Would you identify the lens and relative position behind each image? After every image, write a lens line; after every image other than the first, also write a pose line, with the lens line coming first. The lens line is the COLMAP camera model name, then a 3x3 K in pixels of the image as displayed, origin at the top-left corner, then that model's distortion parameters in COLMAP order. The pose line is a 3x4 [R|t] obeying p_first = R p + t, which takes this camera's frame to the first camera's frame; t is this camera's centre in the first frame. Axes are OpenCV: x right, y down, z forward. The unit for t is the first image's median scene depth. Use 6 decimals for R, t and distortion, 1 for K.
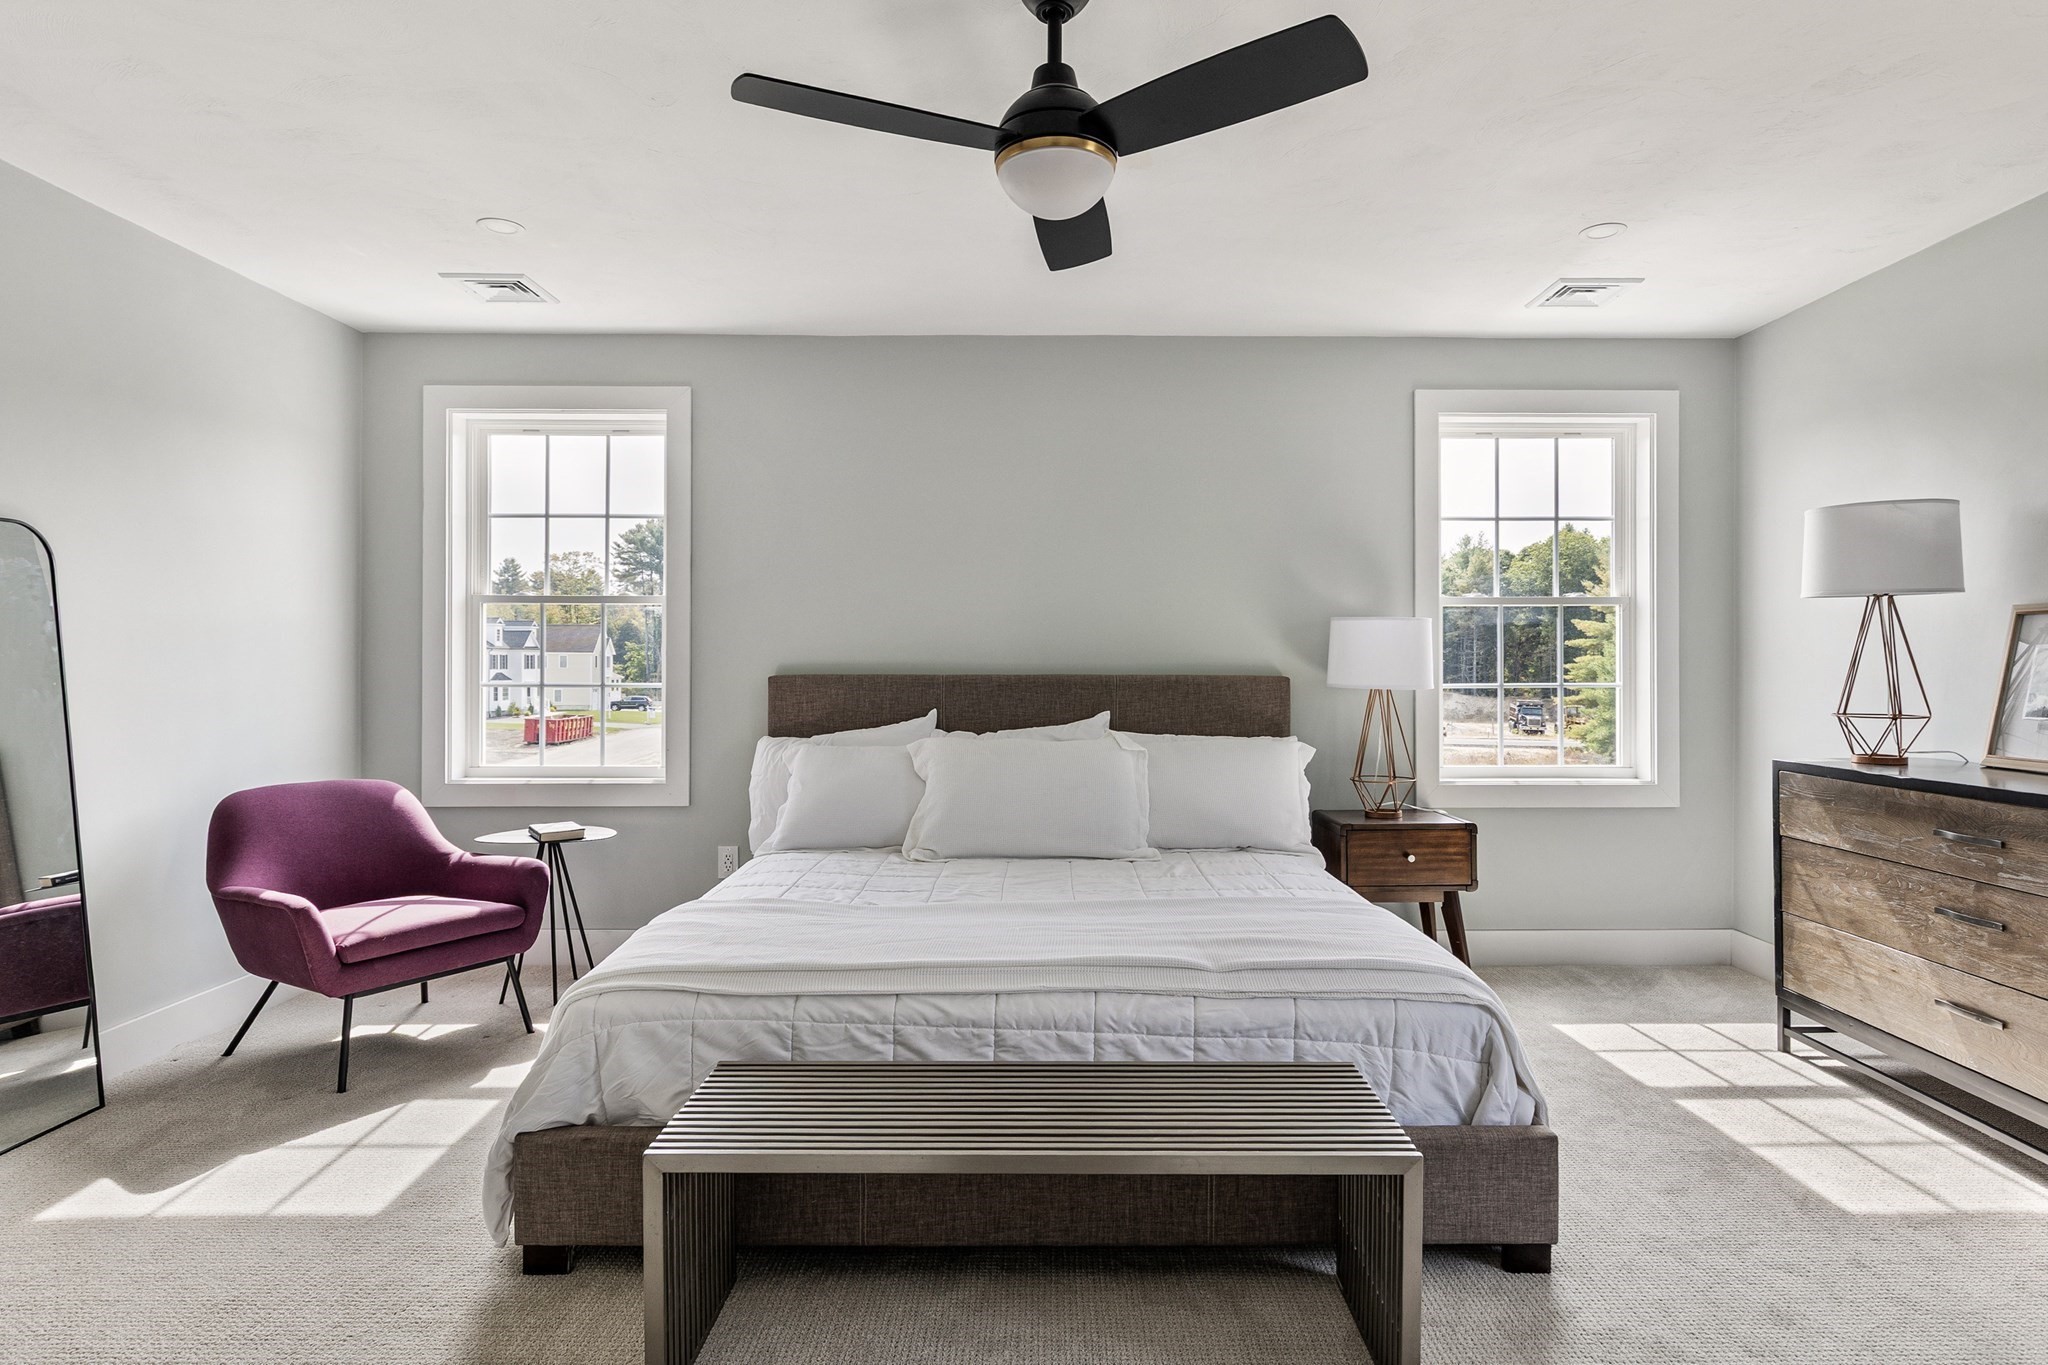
lens RADIAL K [[1015.2, 0, 1047.4], [0, 1015.2, 630.0], [0, 0, 1]] dist [-0.004313, 0.000772]
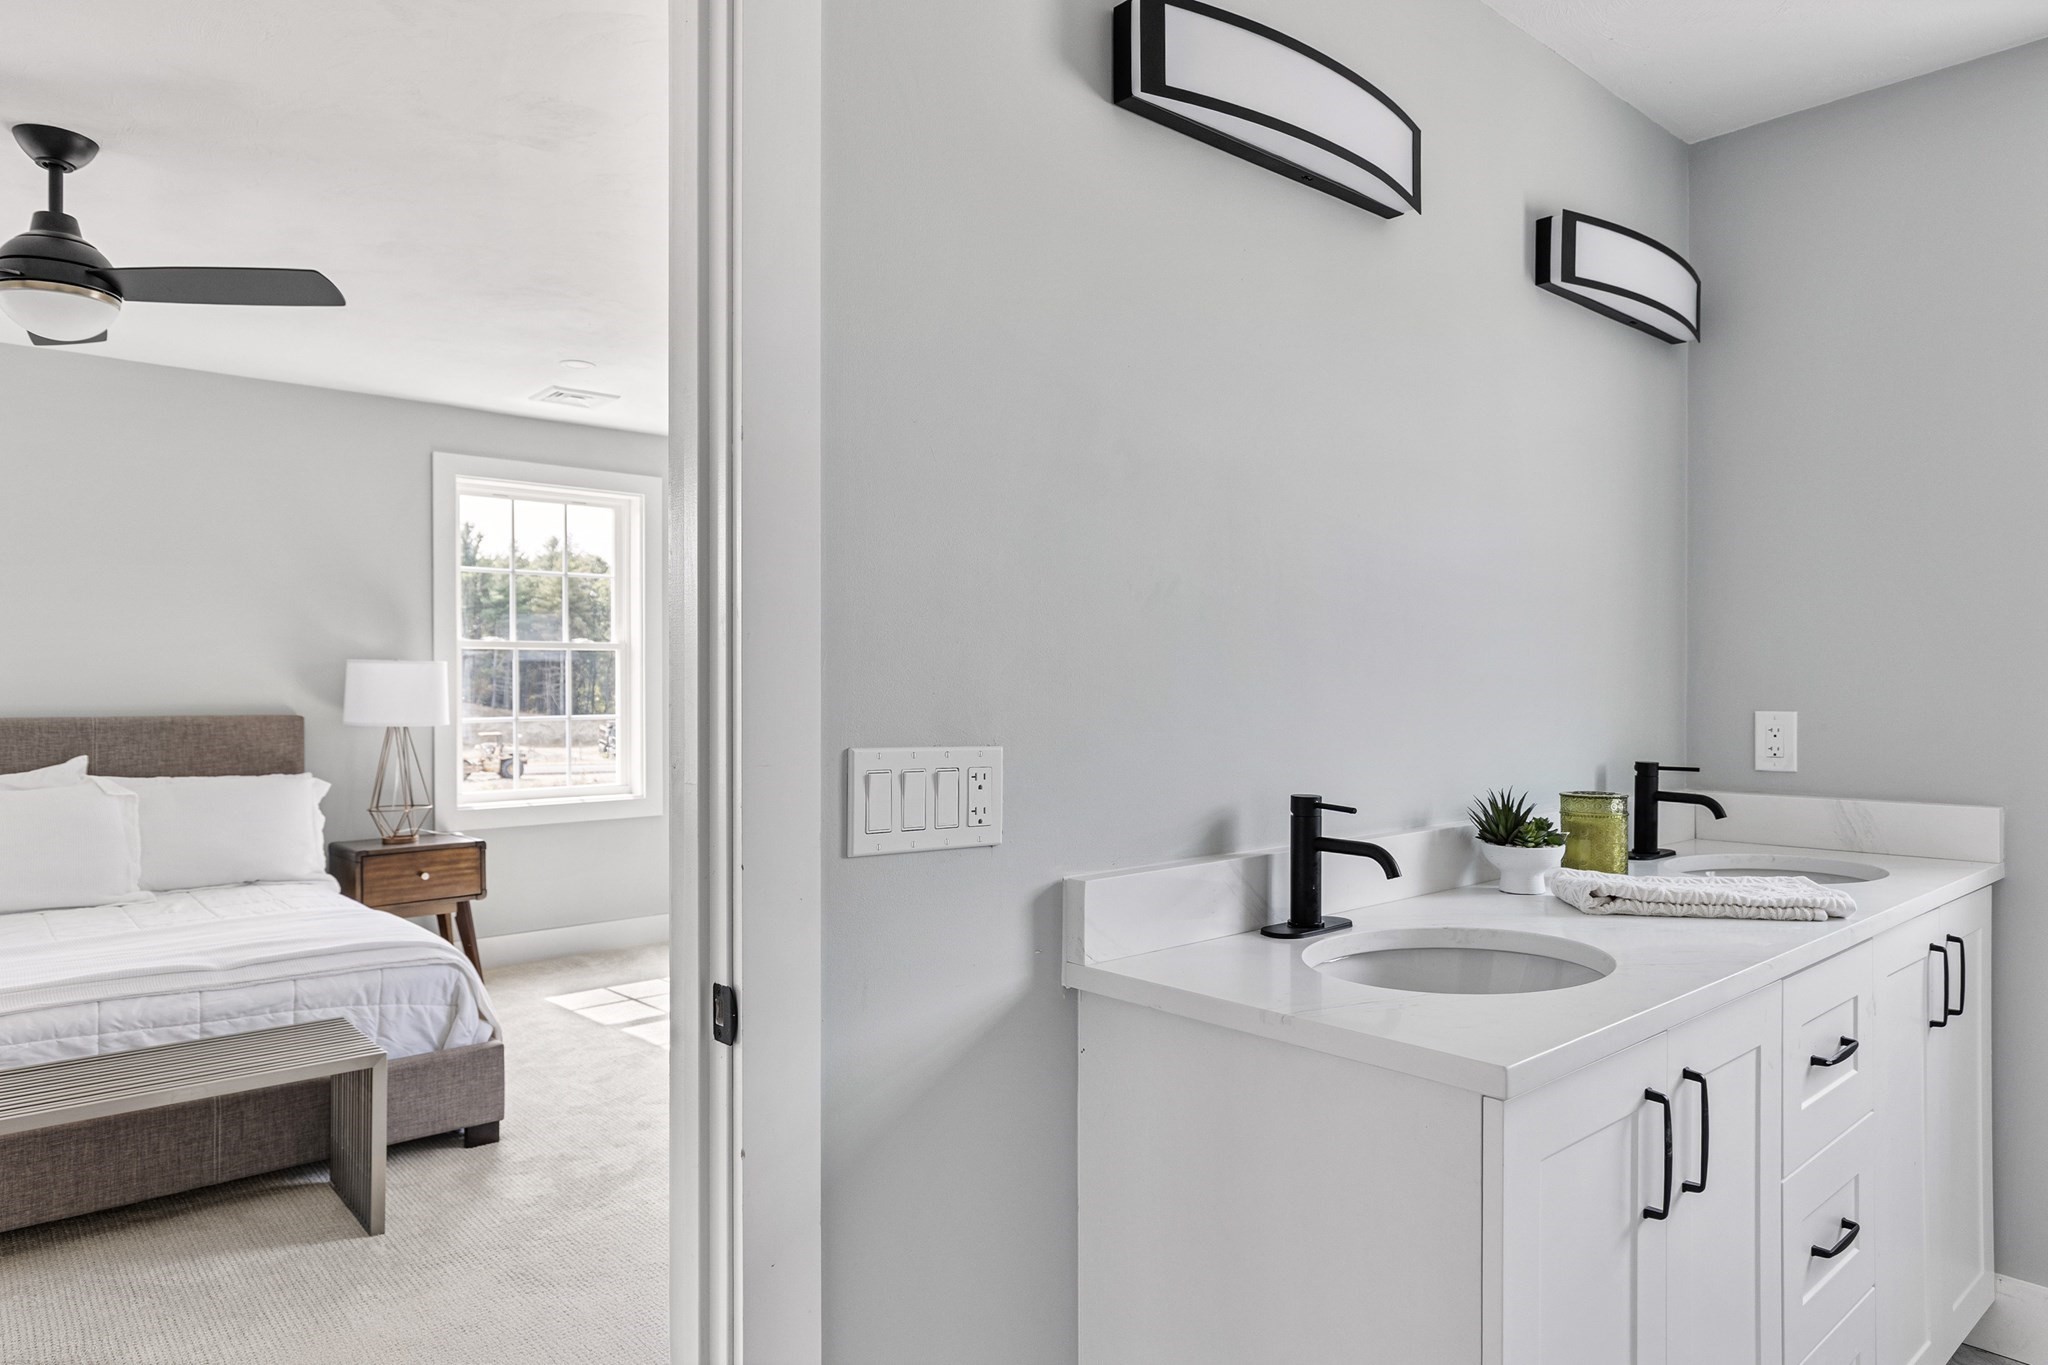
lens RADIAL K [[1270.2, 0, 1036.9], [0, 1270.2, 702.9], [0, 0, 1]] dist [0.004479, 0.001982]
pose [[0.741255, -0.011770, 0.671120, -0.086519], [-0.026235, 0.998574, 0.046490, -0.052318], [-0.670710, -0.052068, 0.739889, -0.513064]]
